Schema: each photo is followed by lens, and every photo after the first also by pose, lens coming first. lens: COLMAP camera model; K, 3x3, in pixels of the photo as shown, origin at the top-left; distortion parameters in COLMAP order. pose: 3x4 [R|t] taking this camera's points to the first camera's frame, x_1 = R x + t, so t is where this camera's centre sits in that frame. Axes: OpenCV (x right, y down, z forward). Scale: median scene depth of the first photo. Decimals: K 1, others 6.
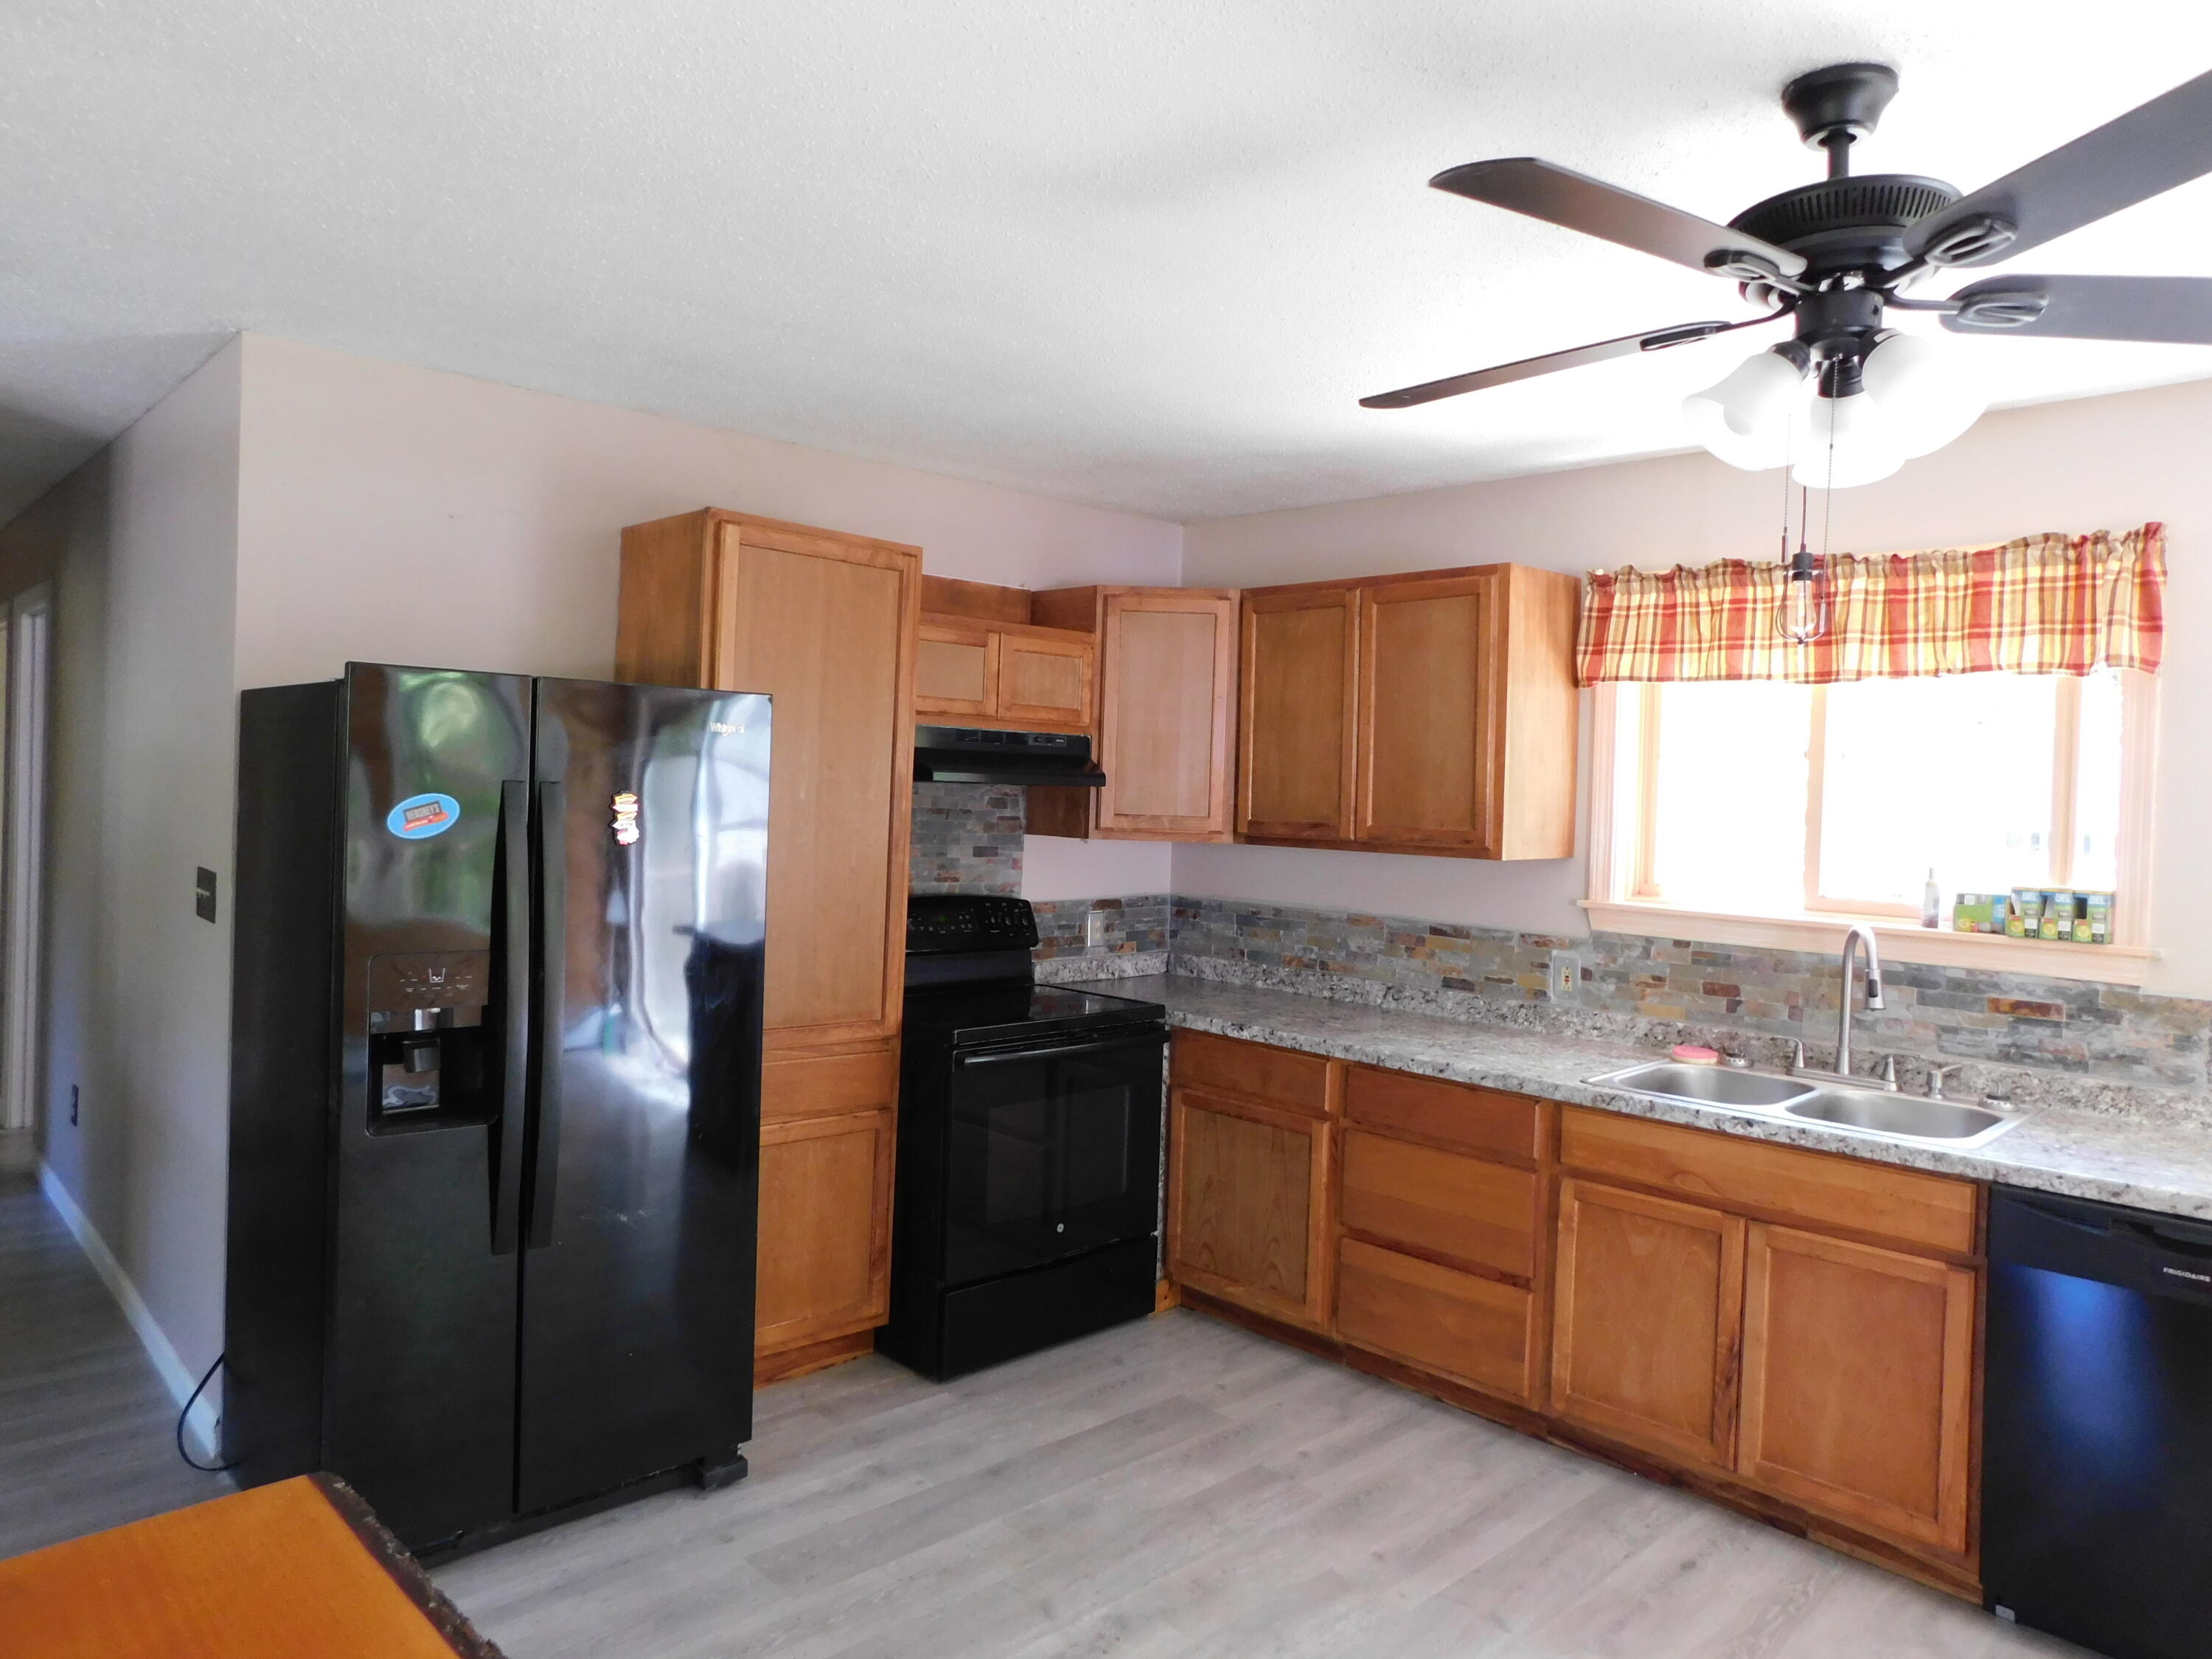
lens RADIAL K [[1469.1, 0, 1106.0], [0, 1469.1, 829.5], [0, 0, 1]] dist [-0.050338, 0.063897]
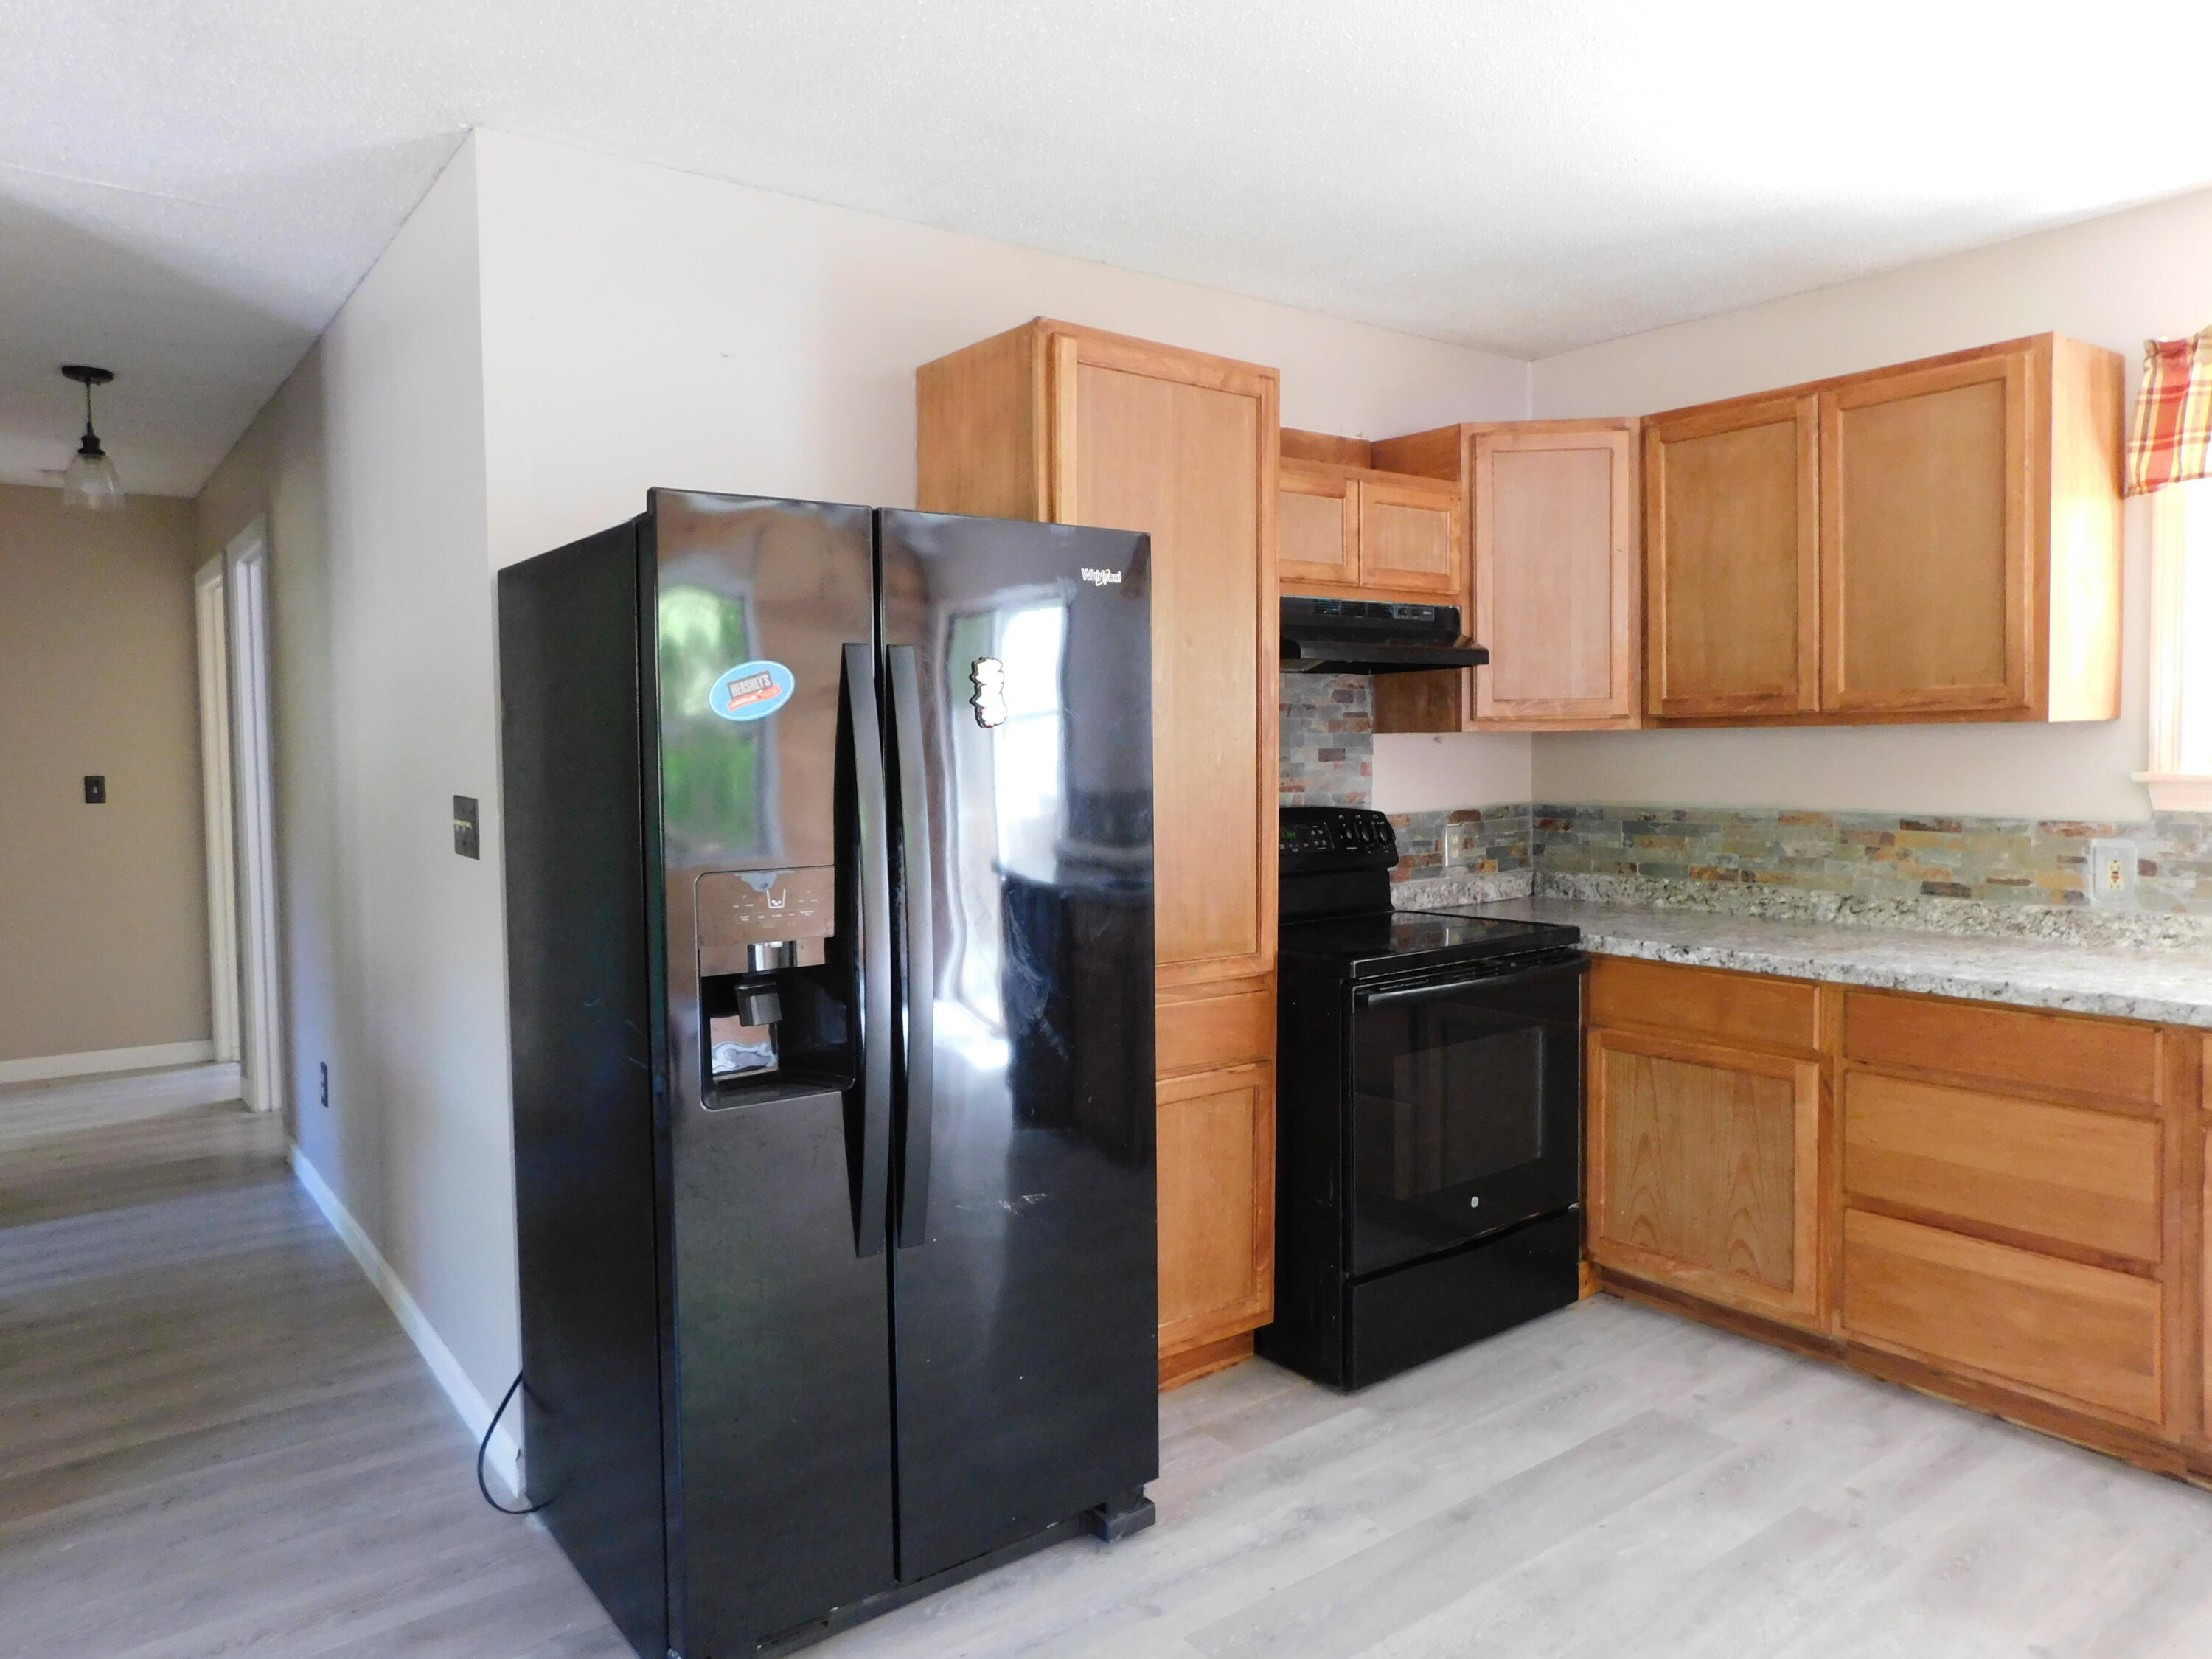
lens RADIAL K [[1472.2, 0, 1106.0], [0, 1472.2, 829.5], [0, 0, 1]] dist [-0.042424, 0.066672]
pose [[0.993672, -0.041865, -0.104225, -0.144959], [0.044429, 0.998762, 0.022395, 0.038348], [0.103158, -0.026884, 0.994302, 0.176556]]
